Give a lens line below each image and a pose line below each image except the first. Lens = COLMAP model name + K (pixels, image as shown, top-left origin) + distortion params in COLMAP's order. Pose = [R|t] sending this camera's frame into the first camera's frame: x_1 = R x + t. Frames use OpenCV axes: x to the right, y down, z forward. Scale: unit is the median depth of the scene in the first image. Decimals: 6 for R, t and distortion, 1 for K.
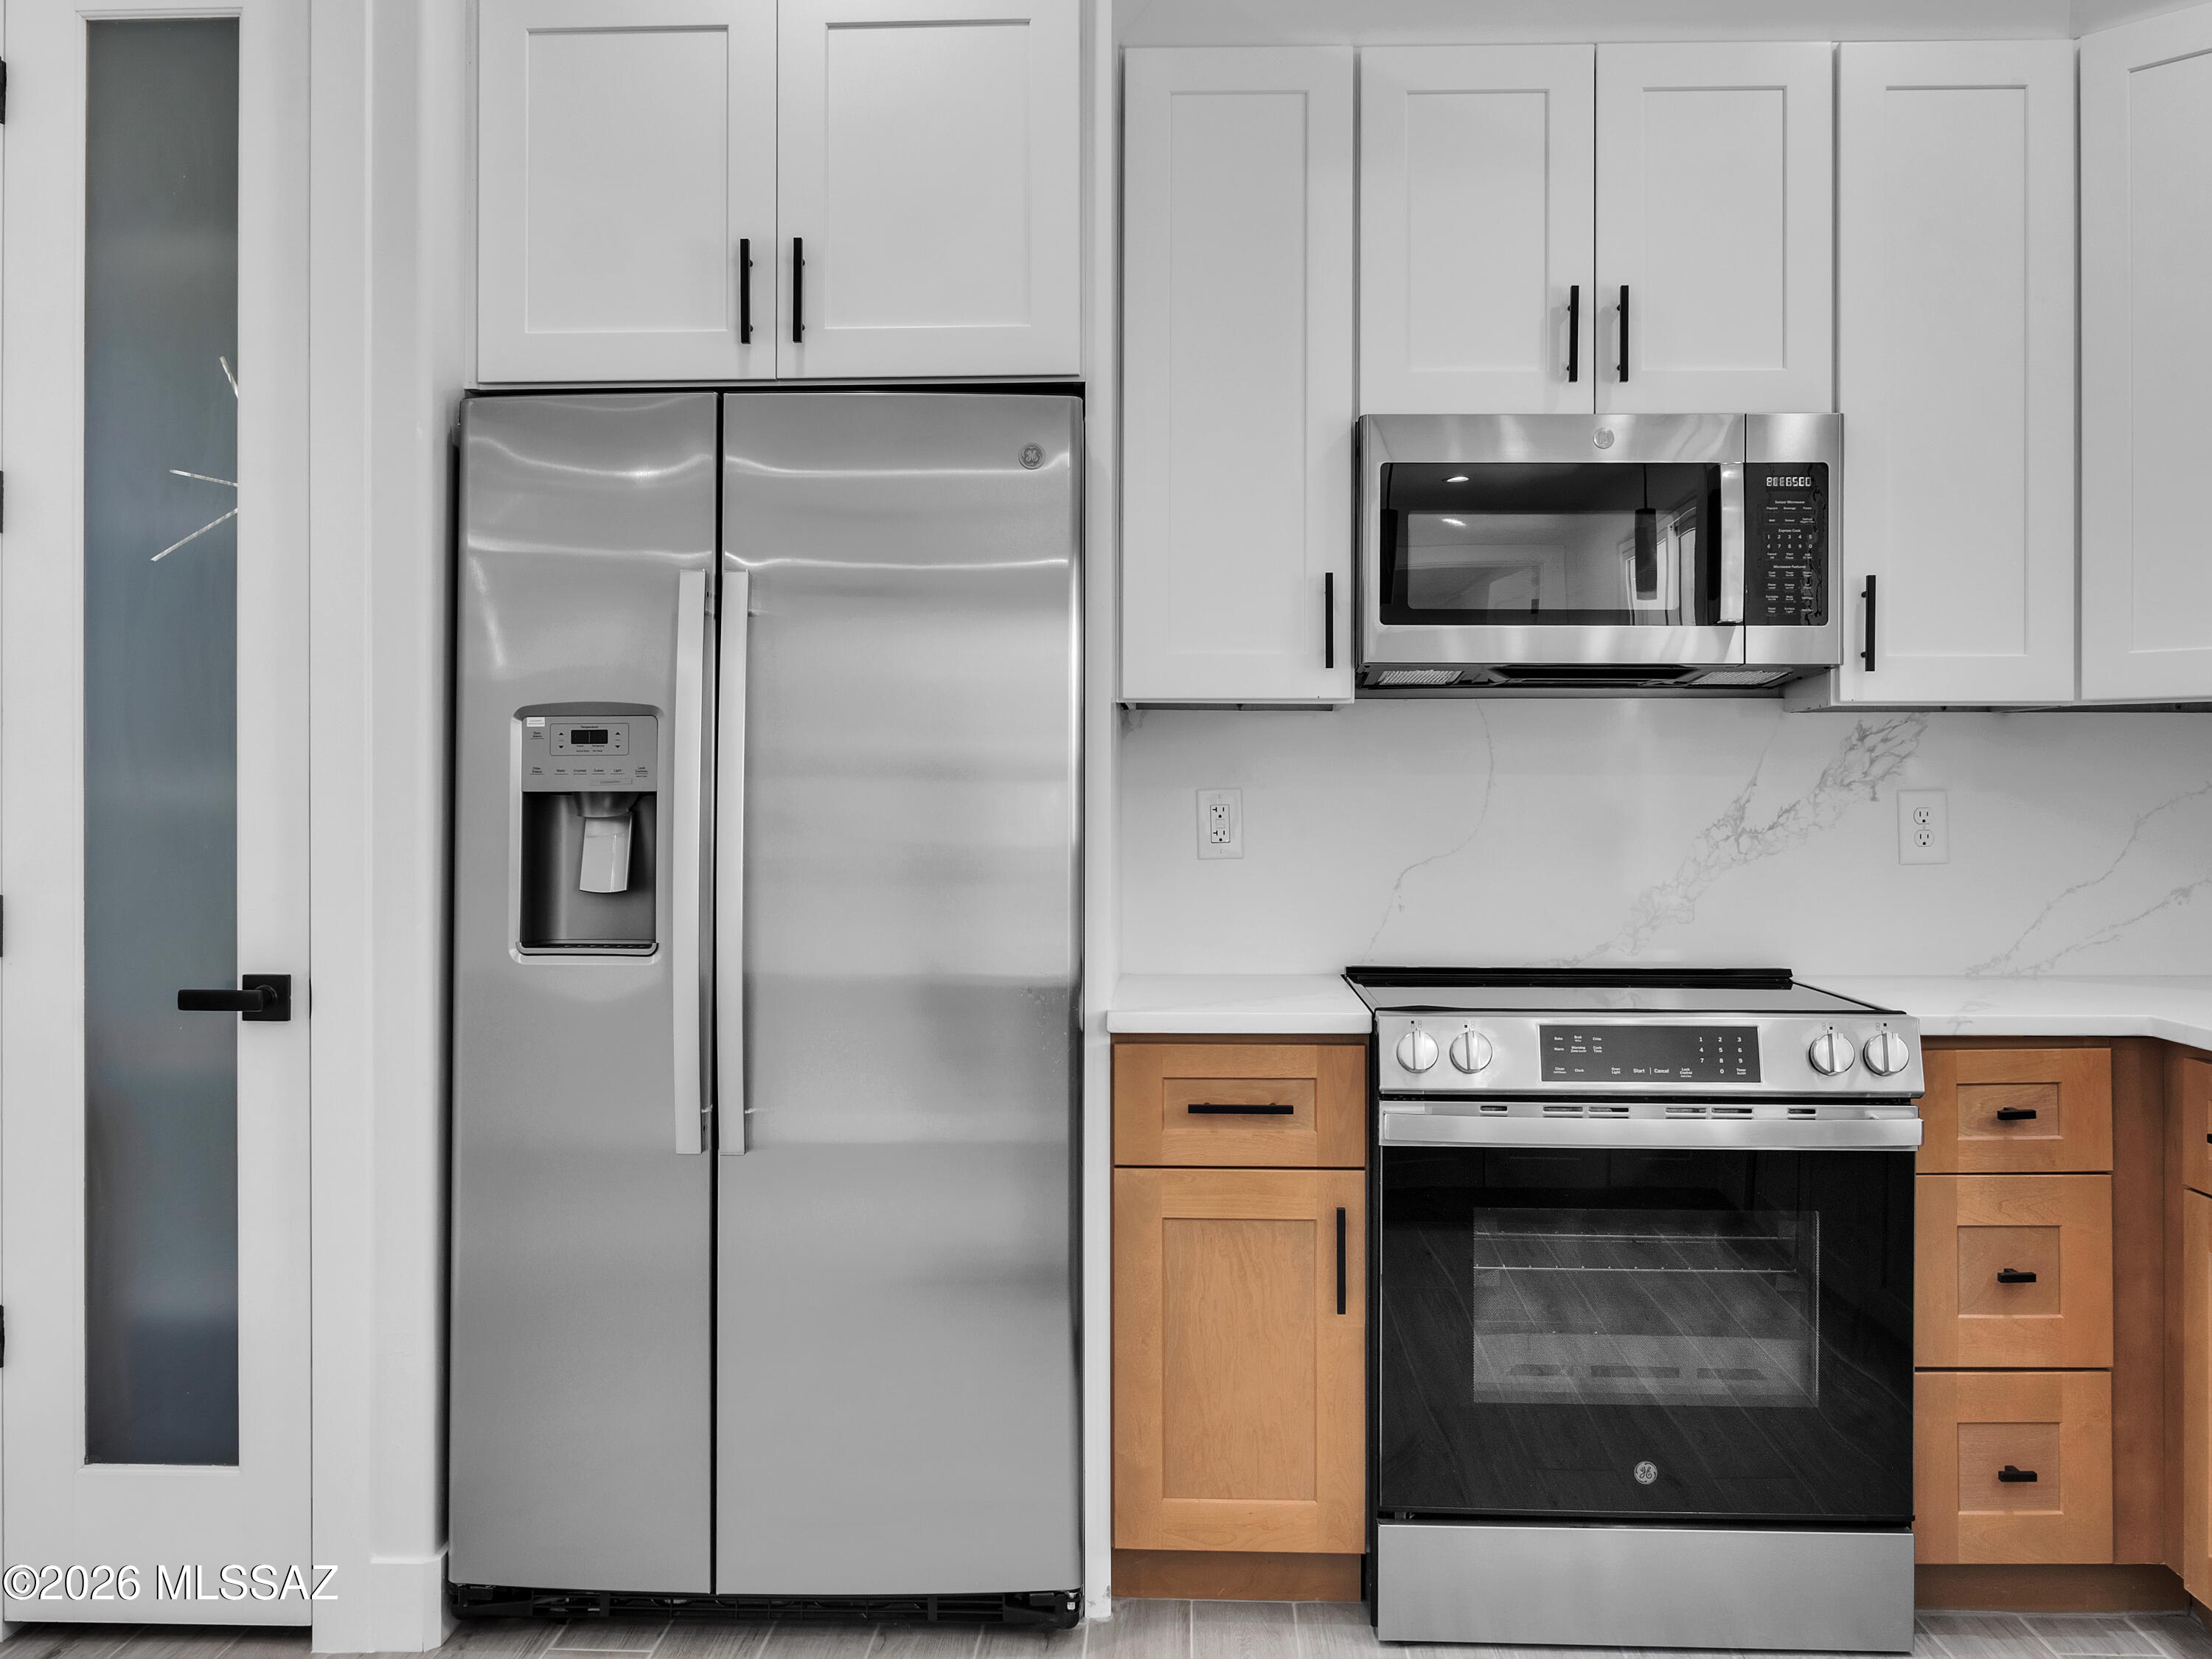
lens RADIAL K [[1972.6, 0, 1098.5], [0, 1972.6, 798.7], [0, 0, 1]] dist [-0.008890, -0.004100]
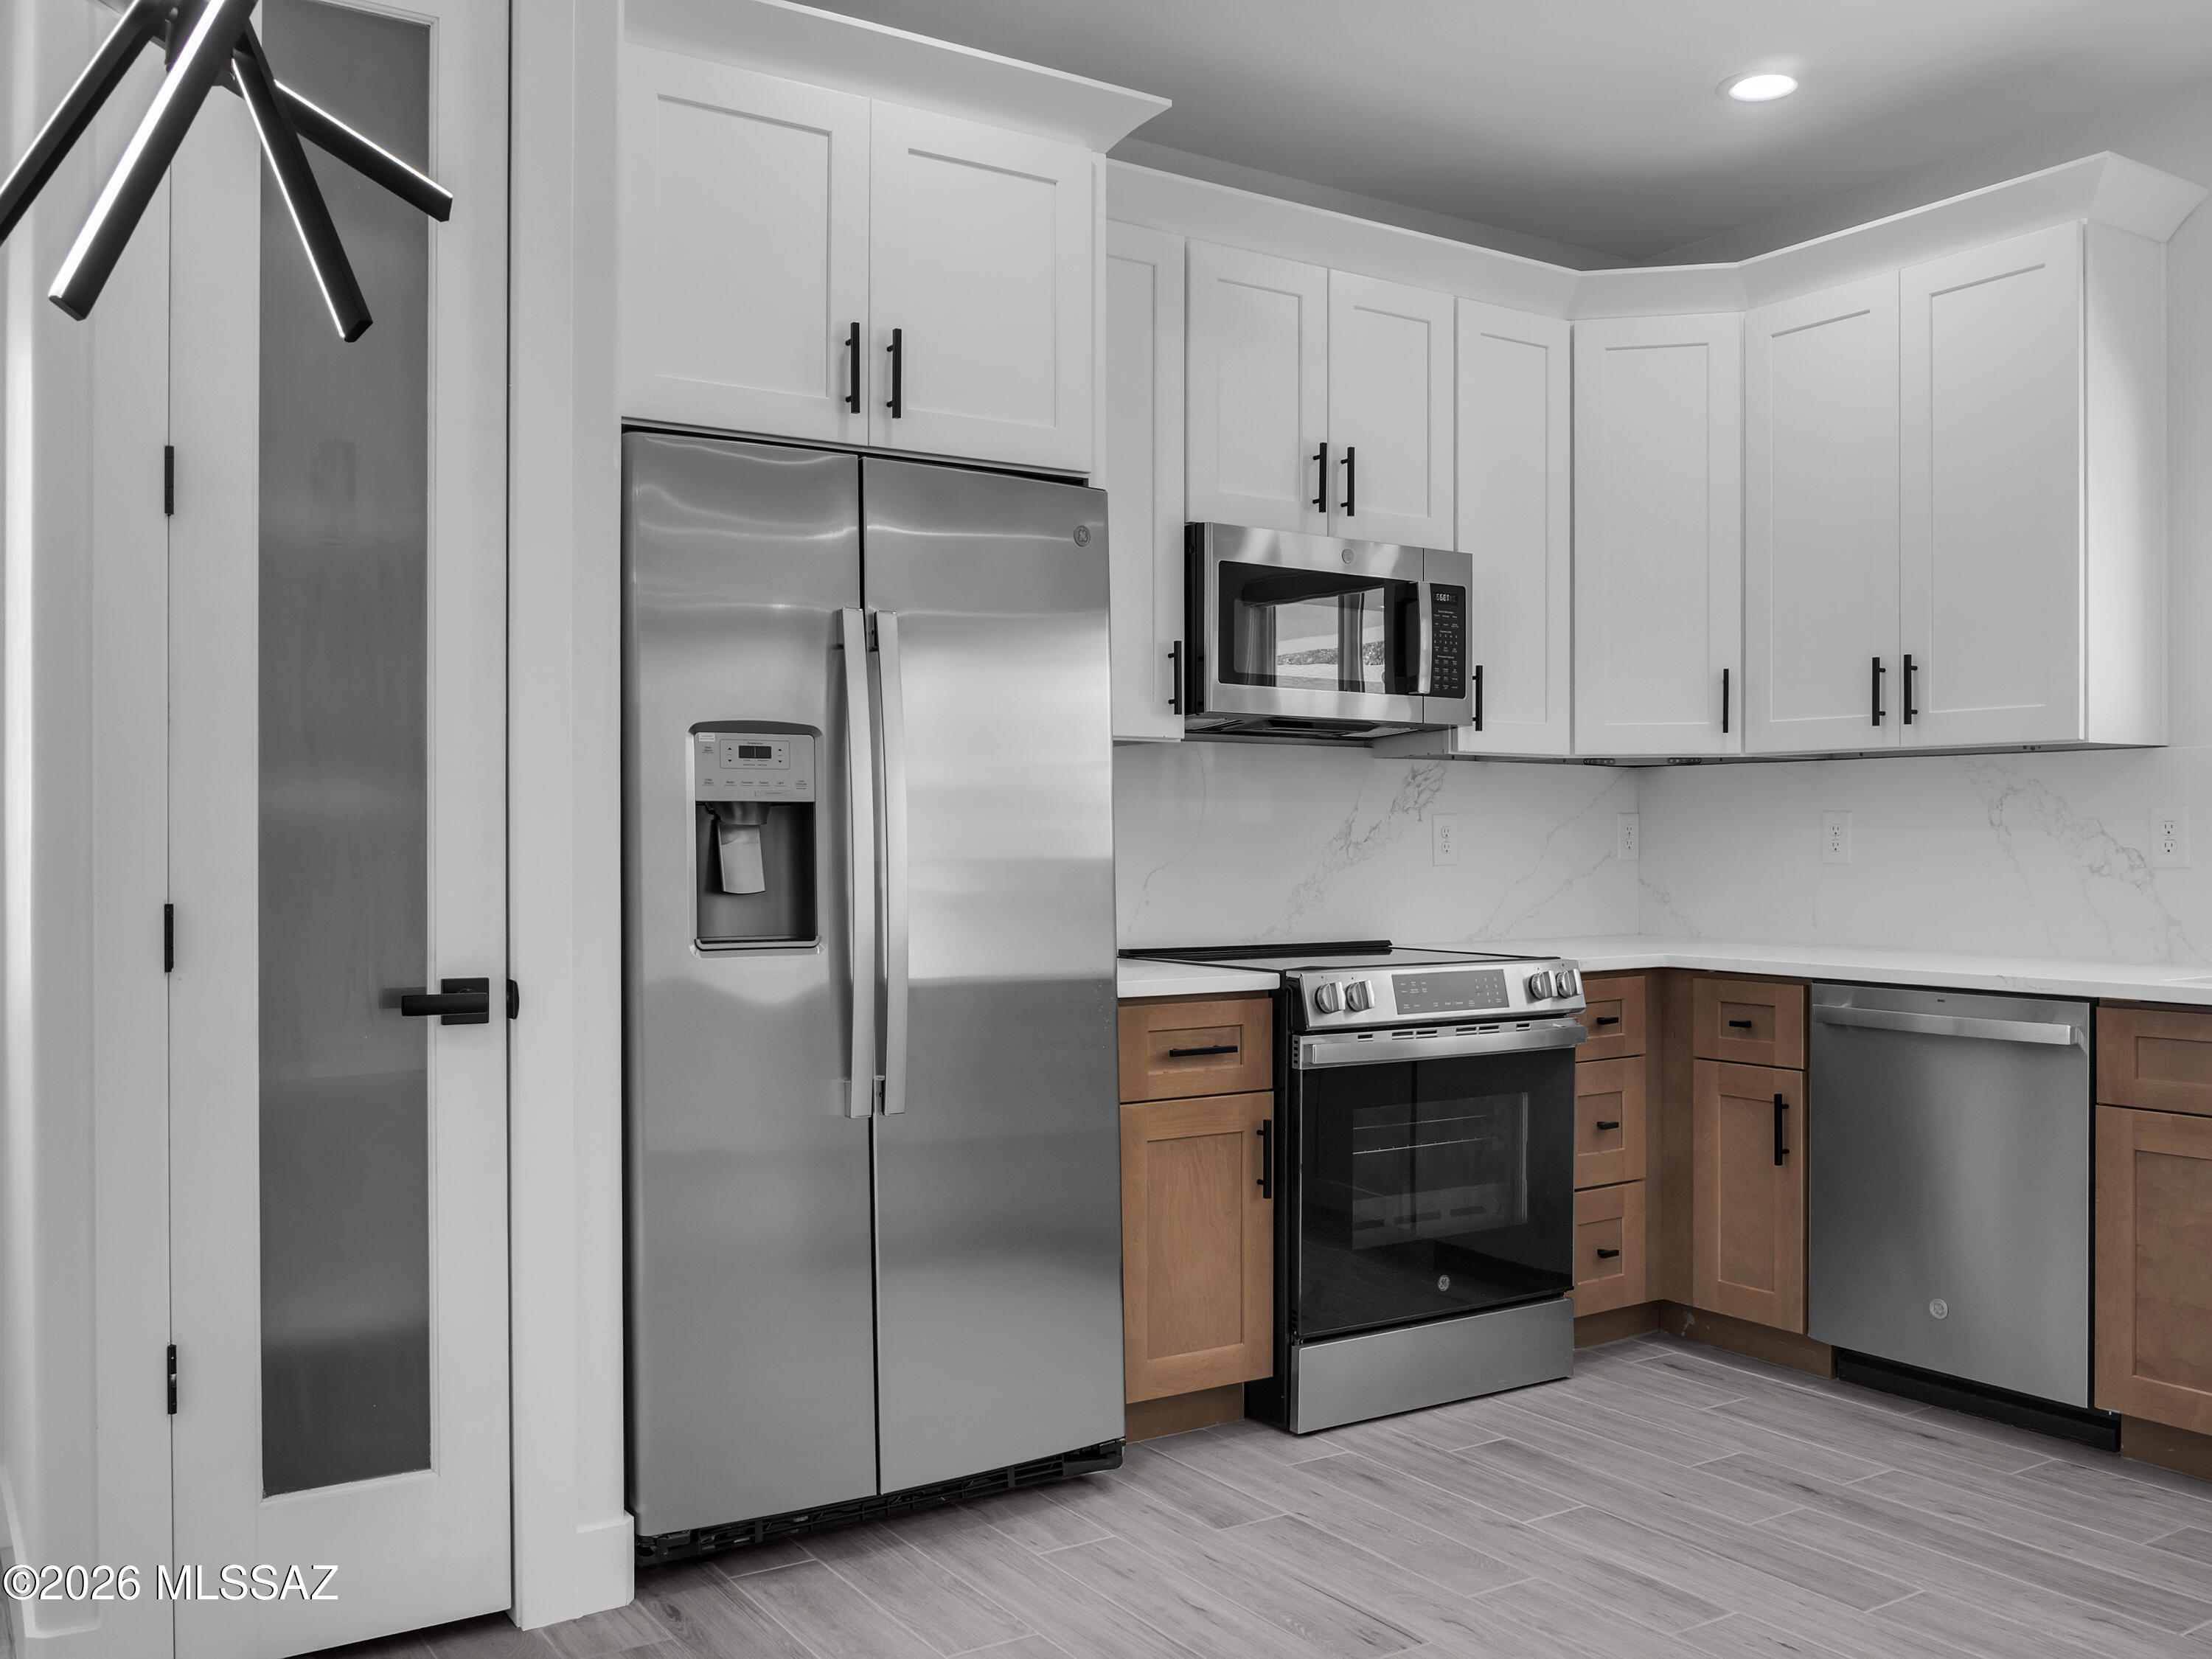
lens RADIAL K [[1884.3, 0, 1108.5], [0, 1884.3, 842.9], [0, 0, 1]] dist [-0.036450, 0.015797]
pose [[0.815094, -0.000706, 0.579328, -0.705119], [0.000264, 1.000000, 0.000848, 0.018705], [-0.579328, -0.000538, 0.815094, 0.021319]]
